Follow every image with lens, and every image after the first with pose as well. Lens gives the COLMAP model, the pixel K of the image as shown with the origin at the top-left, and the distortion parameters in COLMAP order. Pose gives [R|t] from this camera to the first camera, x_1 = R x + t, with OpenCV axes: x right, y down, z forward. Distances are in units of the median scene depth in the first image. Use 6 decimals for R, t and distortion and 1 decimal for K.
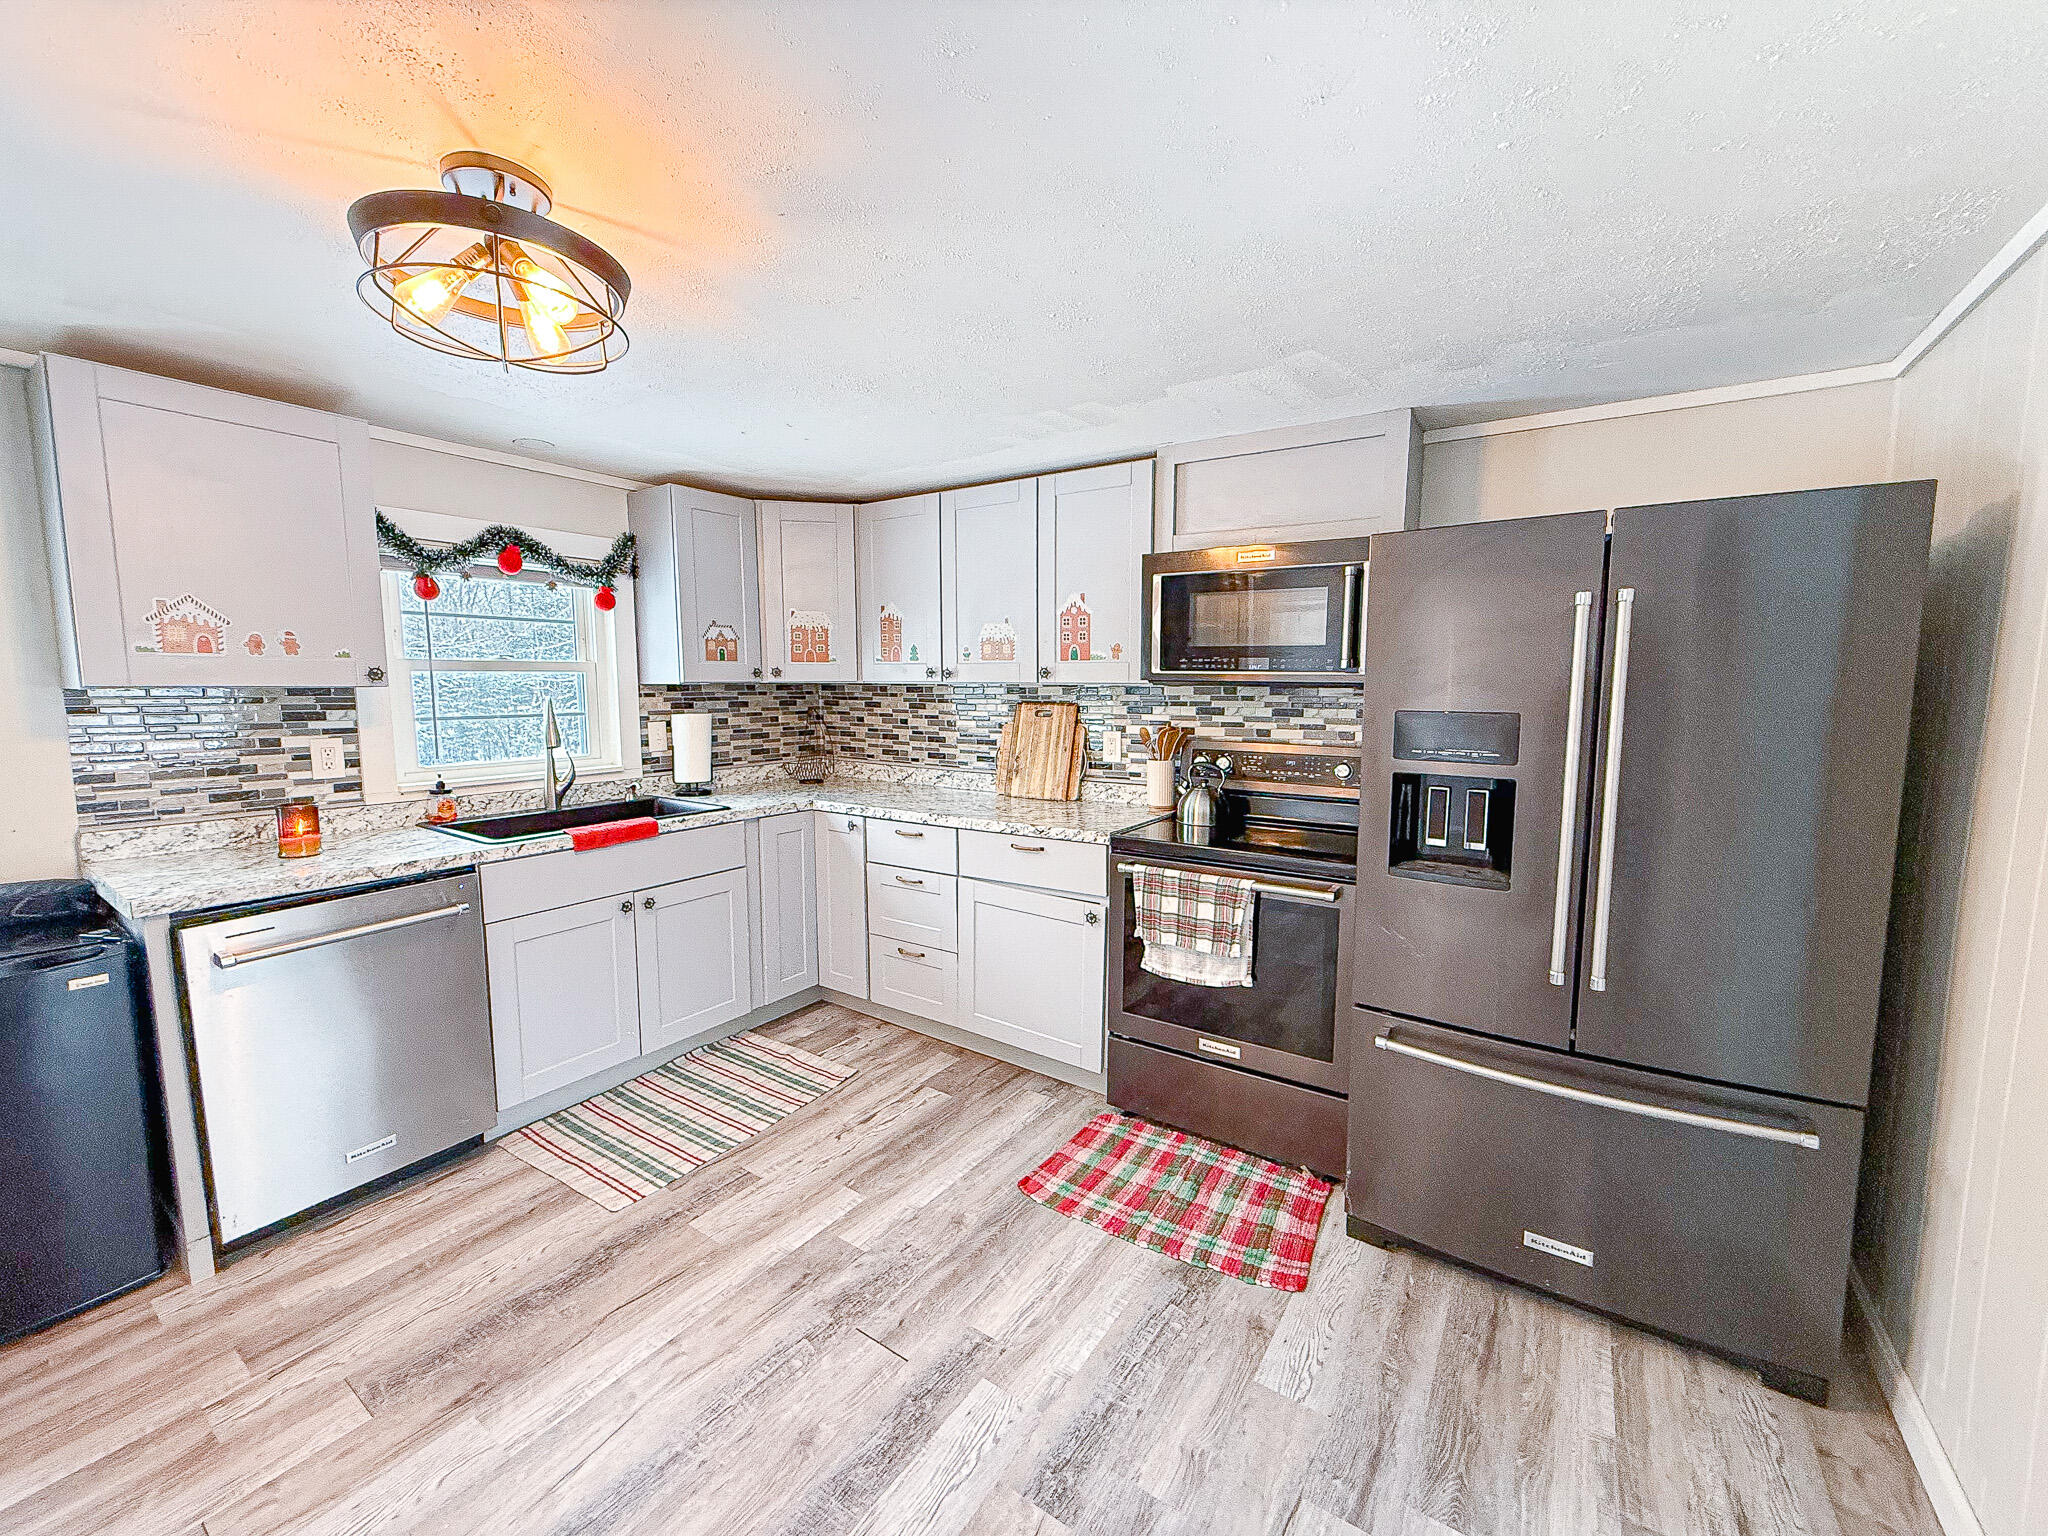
lens RADIAL K [[822.8, 0, 1018.0], [0, 822.8, 767.5], [0, 0, 1]] dist [0.000388, -0.000168]
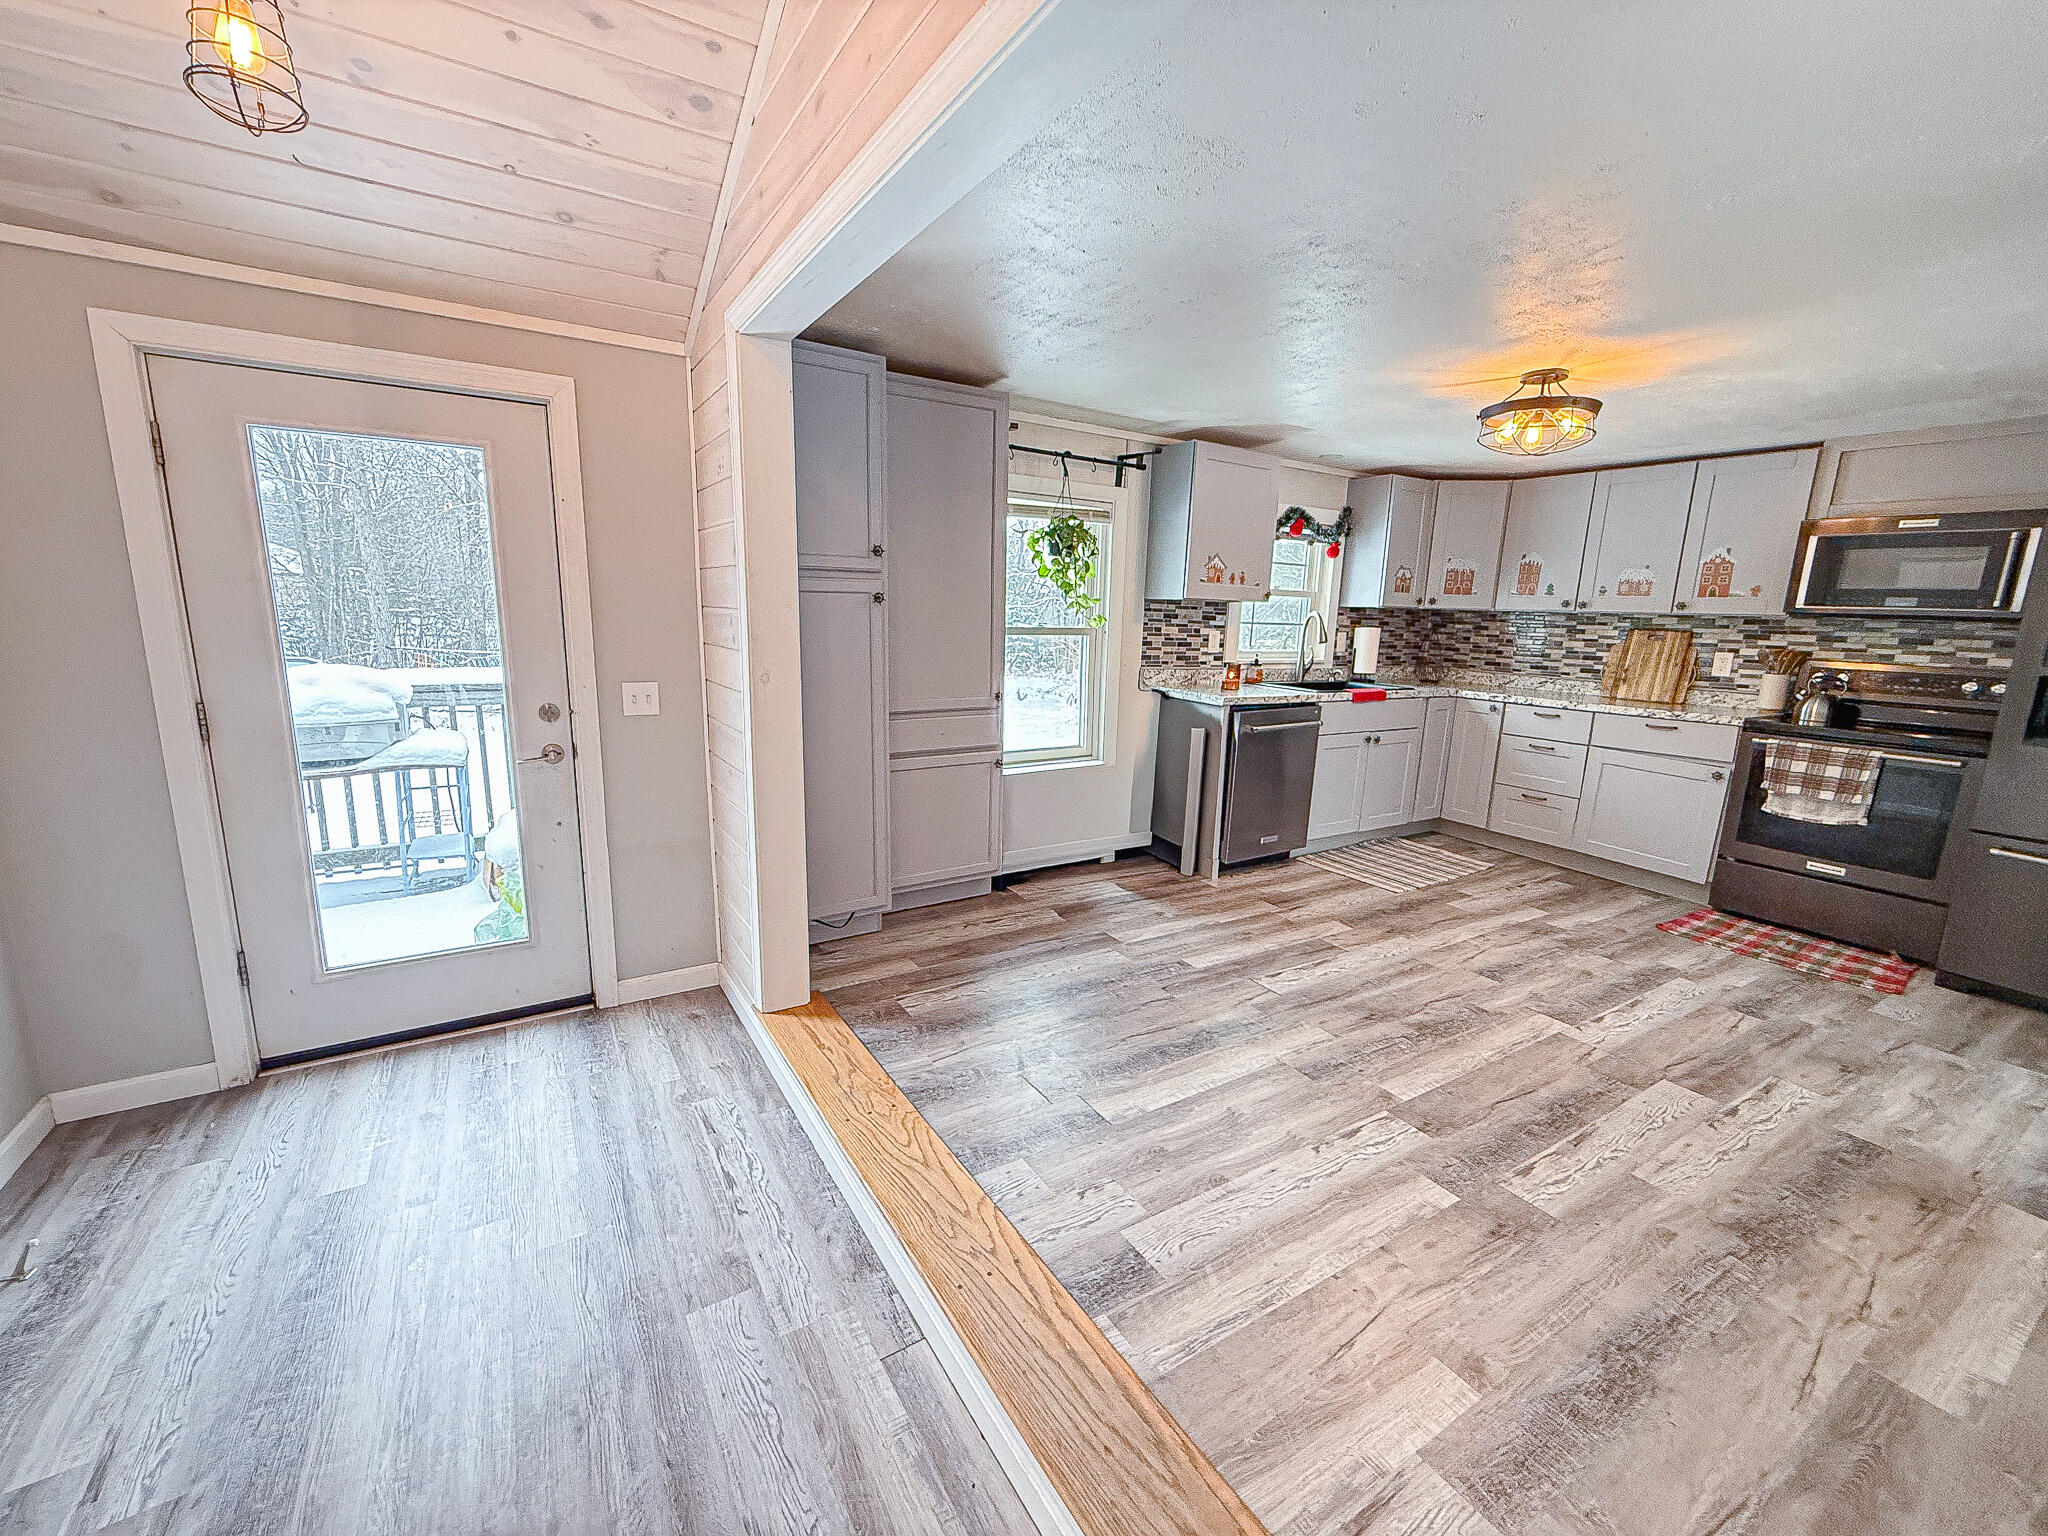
lens RADIAL K [[822.8, 0, 1018.0], [0, 822.8, 767.5], [0, 0, 1]] dist [0.000388, -0.000168]
pose [[0.909309, 0.106457, -0.402274, -0.432193], [-0.075655, 0.992904, 0.091750, 0.122390], [0.409187, -0.052995, 0.910910, -0.798655]]
